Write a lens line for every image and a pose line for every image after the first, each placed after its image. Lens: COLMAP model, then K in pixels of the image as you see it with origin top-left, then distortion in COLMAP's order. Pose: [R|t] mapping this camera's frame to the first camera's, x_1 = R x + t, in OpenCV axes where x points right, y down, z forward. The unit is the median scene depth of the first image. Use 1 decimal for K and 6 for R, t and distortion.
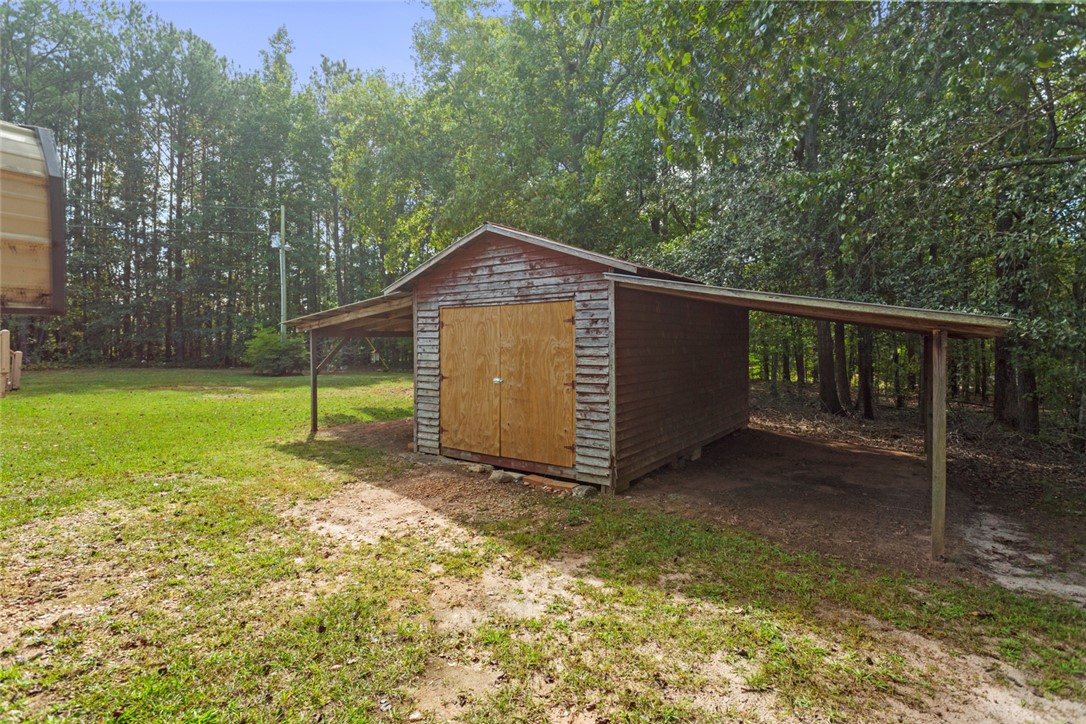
lens RADIAL K [[527.8, 0, 542.0], [0, 527.8, 343.5], [0, 0, 1]] dist [-0.000557, 0.000232]
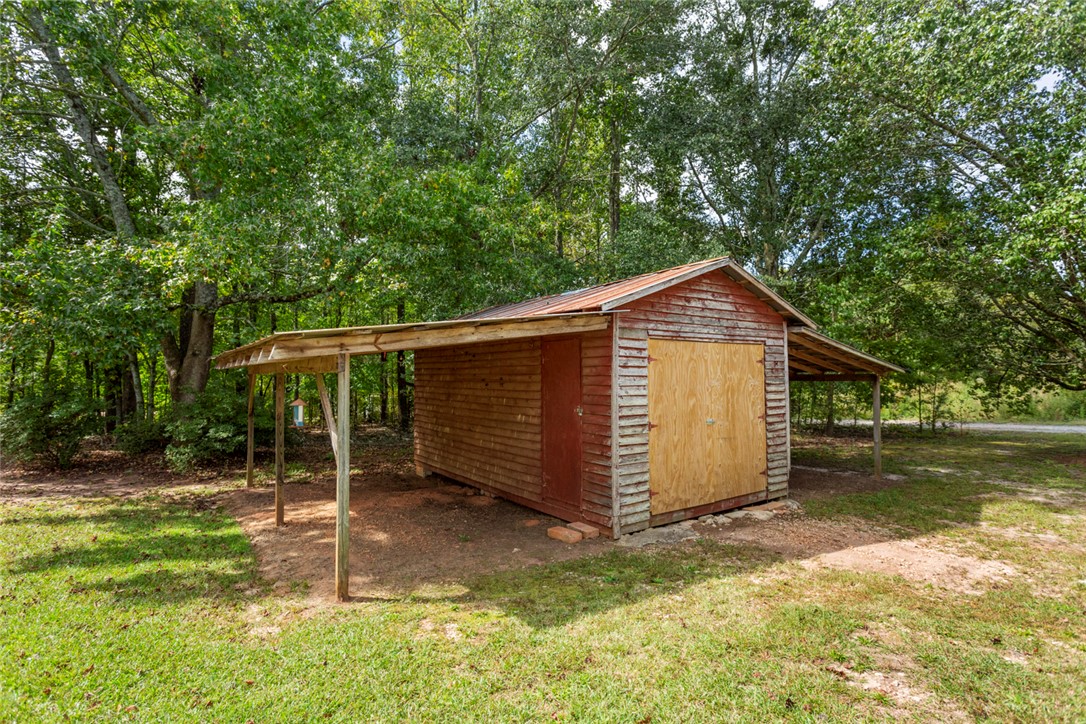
lens RADIAL K [[526.7, 0, 541.5], [0, 526.7, 354.9], [0, 0, 1]] dist [0.001258, 0.000684]
pose [[0.313837, 0.041907, 0.948552, -1.058035], [0.007234, 0.998891, -0.046524, -0.006899], [-0.949449, 0.021463, 0.313186, 0.972074]]
